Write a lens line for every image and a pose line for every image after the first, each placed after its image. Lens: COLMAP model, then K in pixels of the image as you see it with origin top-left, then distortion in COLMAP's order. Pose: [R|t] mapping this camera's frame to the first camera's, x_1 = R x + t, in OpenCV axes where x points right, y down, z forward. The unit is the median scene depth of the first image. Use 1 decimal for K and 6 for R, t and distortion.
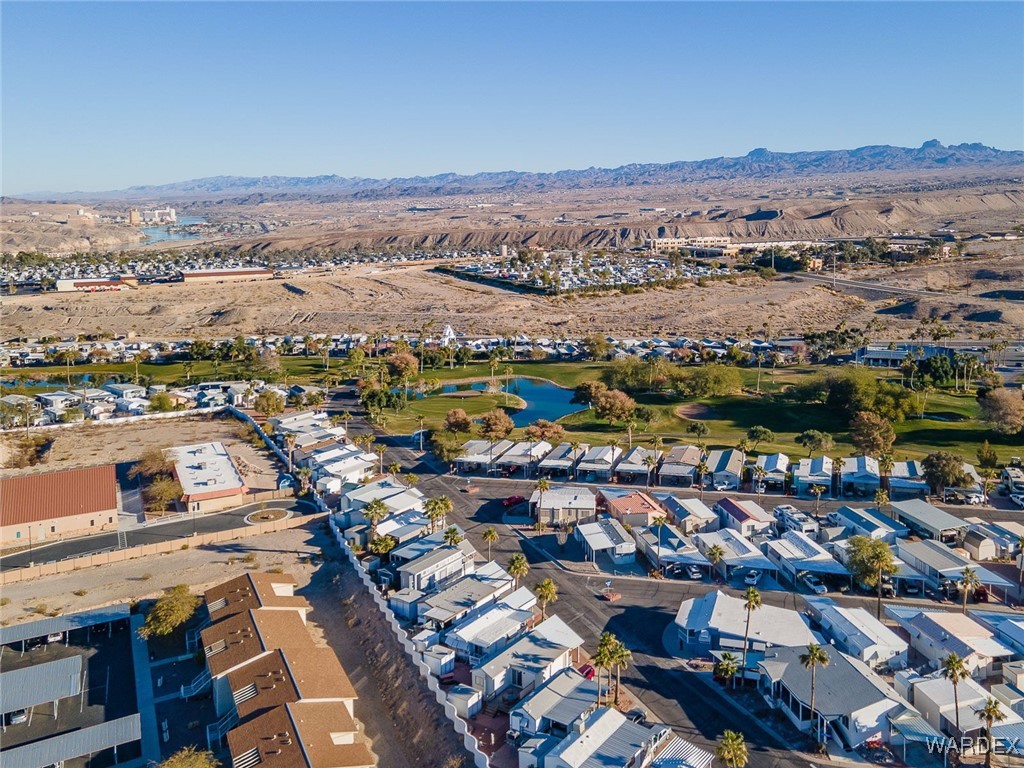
lens RADIAL K [[933.2, 0, 619.9], [0, 933.2, 381.7], [0, 0, 1]] dist [0.037886, -0.022233]
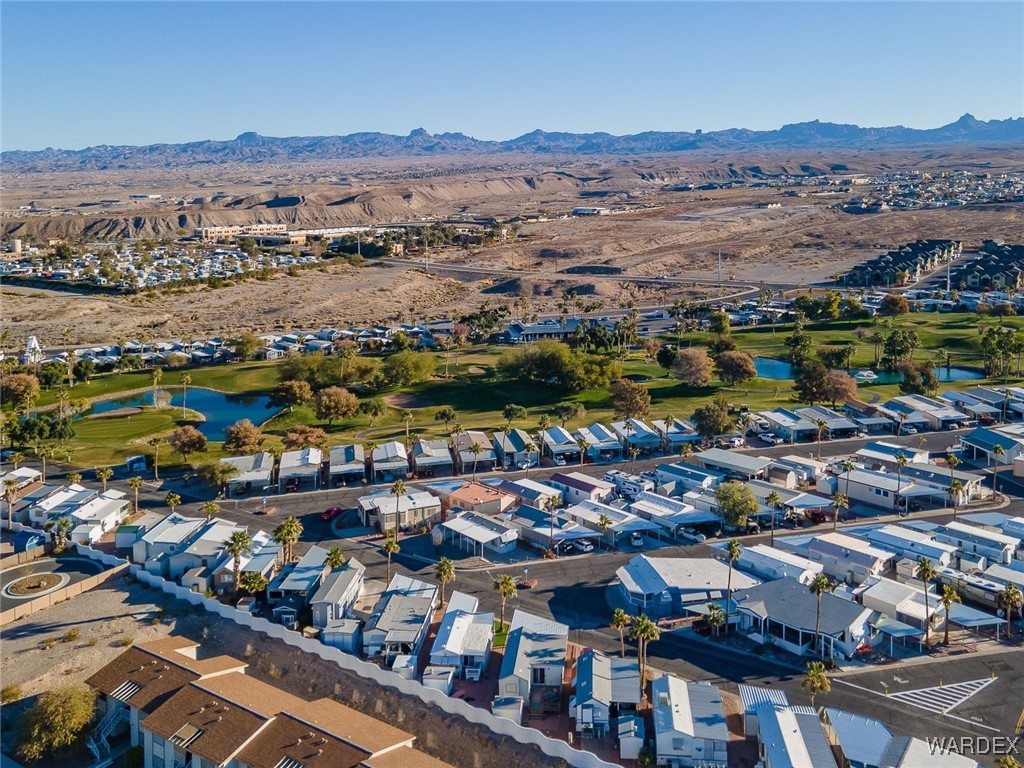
lens RADIAL K [[928.9, 0, 586.4], [0, 928.9, 350.5], [0, 0, 1]] dist [0.048580, -0.019481]
pose [[0.880846, -0.088624, 0.465033, -0.115254], [0.096513, 0.995308, 0.006871, -0.005002], [-0.463460, 0.038829, 0.885267, 0.025691]]
